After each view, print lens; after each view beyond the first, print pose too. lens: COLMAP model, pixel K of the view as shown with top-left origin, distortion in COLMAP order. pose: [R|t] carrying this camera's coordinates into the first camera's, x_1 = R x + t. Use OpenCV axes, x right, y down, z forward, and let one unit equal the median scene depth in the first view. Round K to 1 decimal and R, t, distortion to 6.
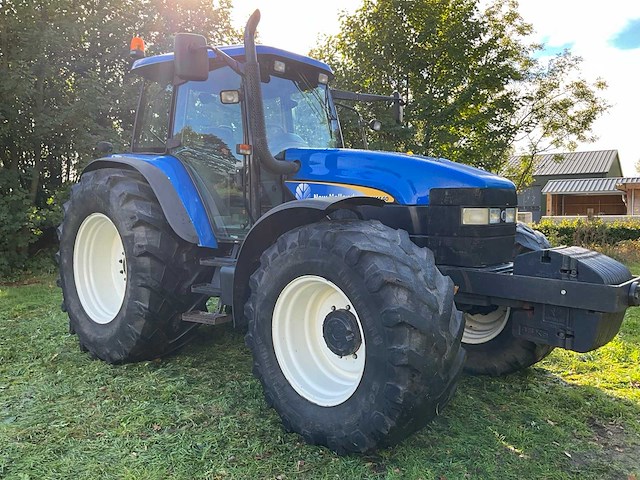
lens RADIAL K [[523.8, 0, 320.0], [0, 523.8, 240.0], [0, 0, 1]] dist [0.108443, -0.214466]
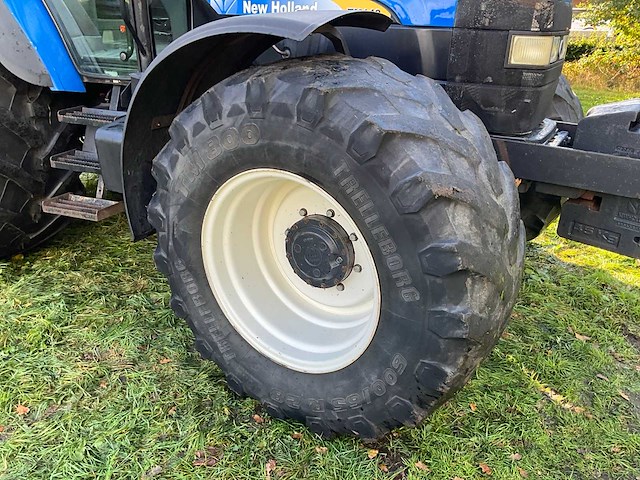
lens RADIAL K [[523.8, 0, 320.0], [0, 523.8, 240.0], [0, 0, 1]] dist [0.108443, -0.214466]
pose [[0.980311, -0.058540, 0.188581, -0.069695], [-0.007904, 0.942644, 0.333706, -0.041100], [-0.197300, -0.328626, 0.923622, 0.413580]]
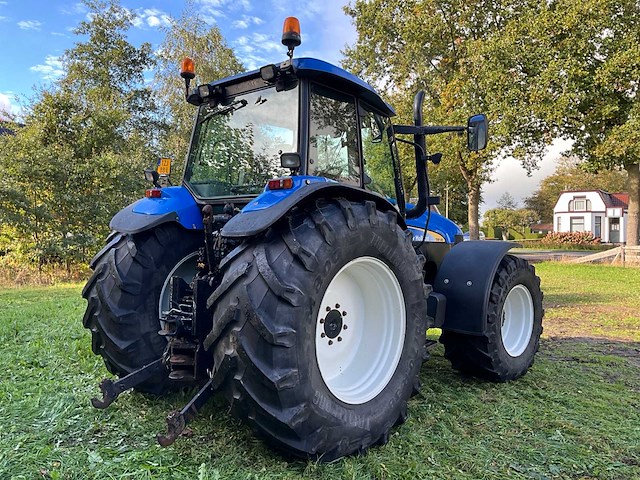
lens RADIAL K [[523.8, 0, 320.0], [0, 523.8, 240.0], [0, 0, 1]] dist [0.108443, -0.214466]
pose [[0.019626, -0.010919, 0.999748, -1.654415], [0.047003, 0.998845, 0.009986, -0.119865], [-0.998702, 0.046796, 0.020117, 1.471188]]
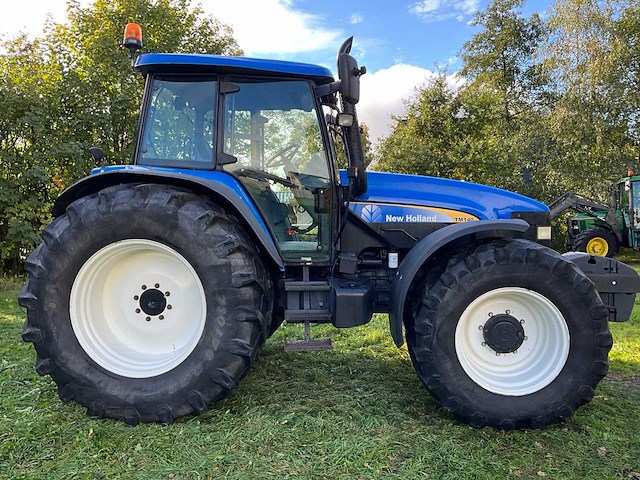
lens RADIAL K [[523.8, 0, 320.0], [0, 523.8, 240.0], [0, 0, 1]] dist [0.108443, -0.214466]
pose [[0.792438, -0.035590, 0.608913, -0.959925], [0.045927, 0.998944, -0.001383, -0.050286], [-0.608221, 0.029061, 0.793235, 0.281943]]
